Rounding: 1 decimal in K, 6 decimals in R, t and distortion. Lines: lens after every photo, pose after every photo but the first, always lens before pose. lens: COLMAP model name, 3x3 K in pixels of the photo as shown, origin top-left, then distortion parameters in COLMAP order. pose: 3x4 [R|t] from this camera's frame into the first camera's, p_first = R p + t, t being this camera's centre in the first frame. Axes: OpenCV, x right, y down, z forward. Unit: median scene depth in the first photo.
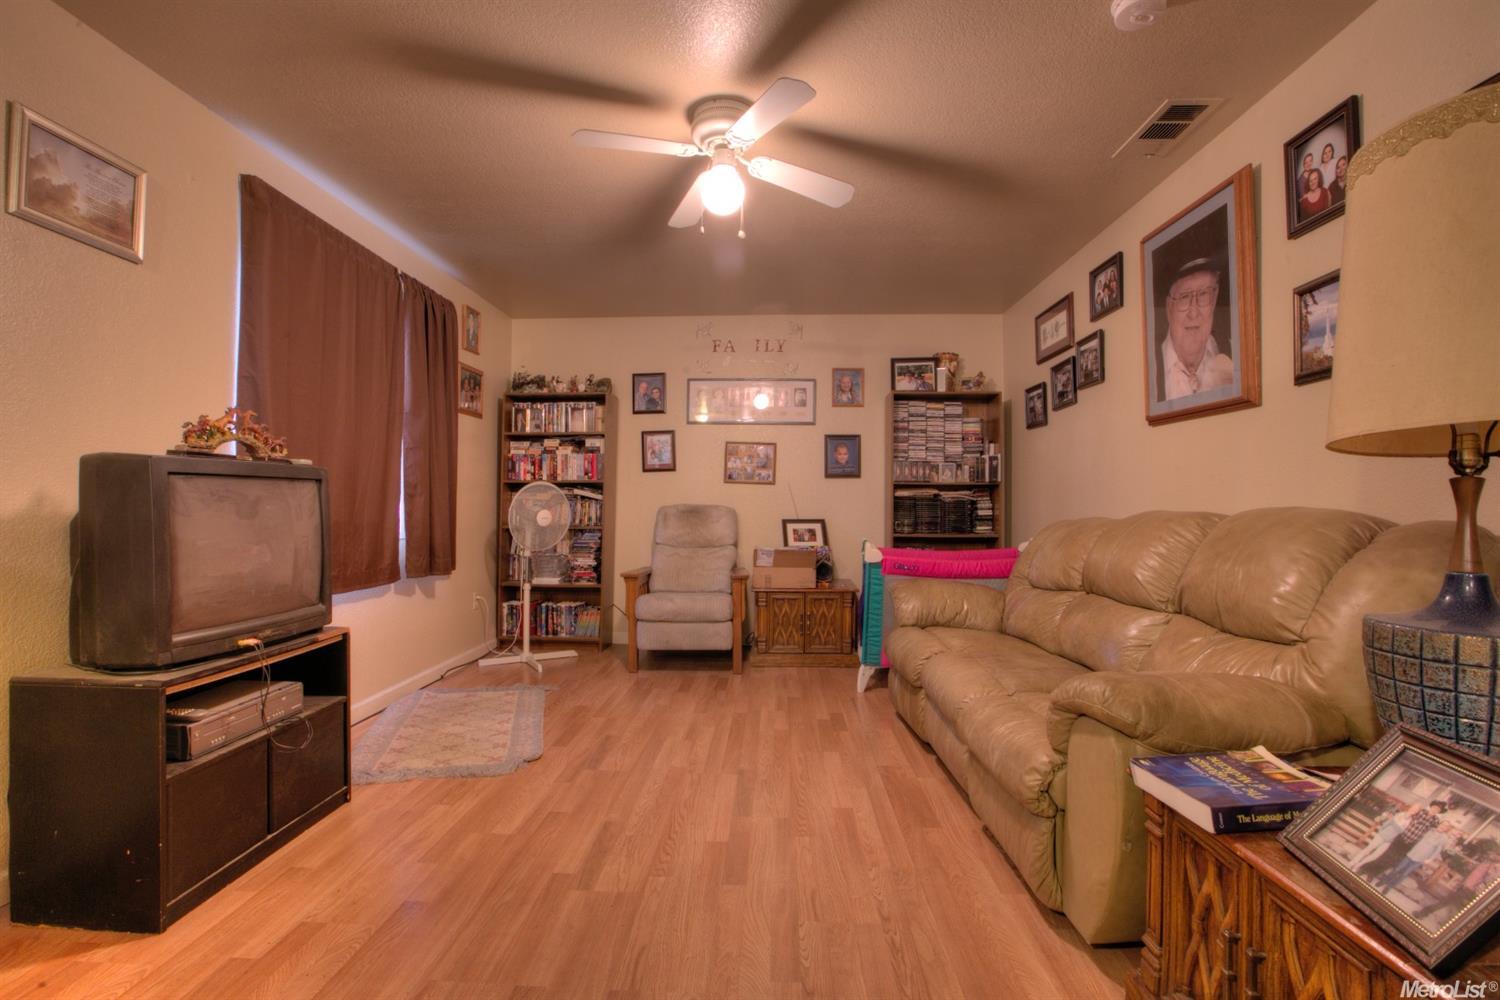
lens RADIAL K [[686.3, 0, 748.6], [0, 686.3, 499.9], [0, 0, 1]] dist [-0.038697, 0.006162]
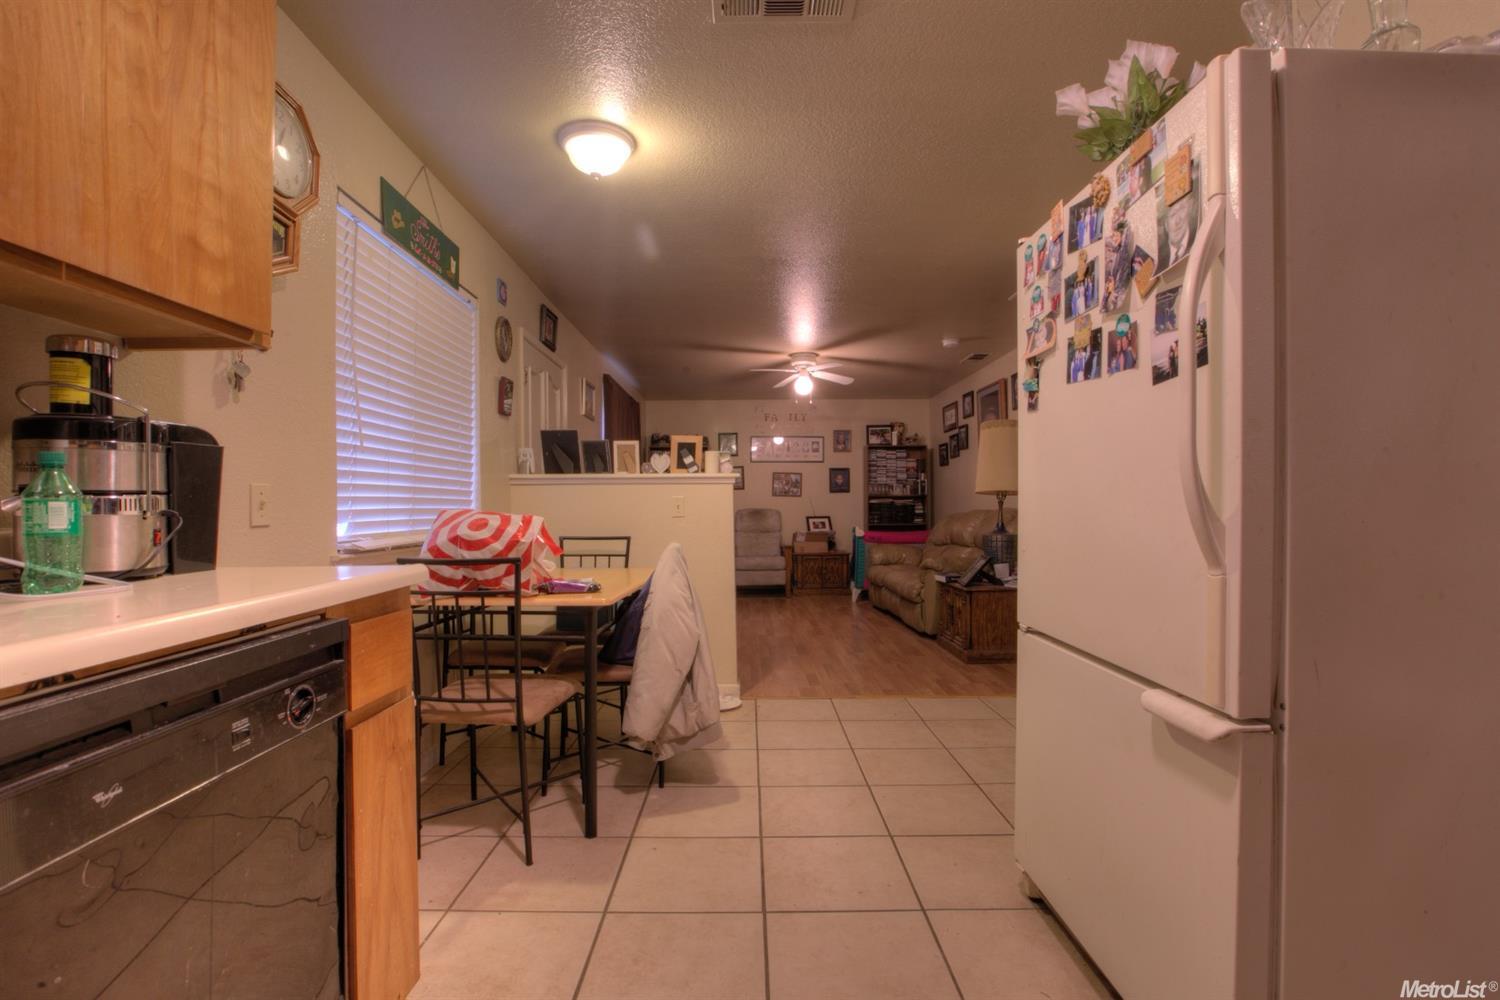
lens RADIAL K [[686.3, 0, 752.5], [0, 686.3, 498.6], [0, 0, 1]] dist [-0.038697, 0.006162]
pose [[0.998765, -0.008721, 0.048915, -0.180939], [0.008938, 0.999951, -0.004213, -0.011488], [-0.048876, 0.004645, 0.998794, -0.782958]]
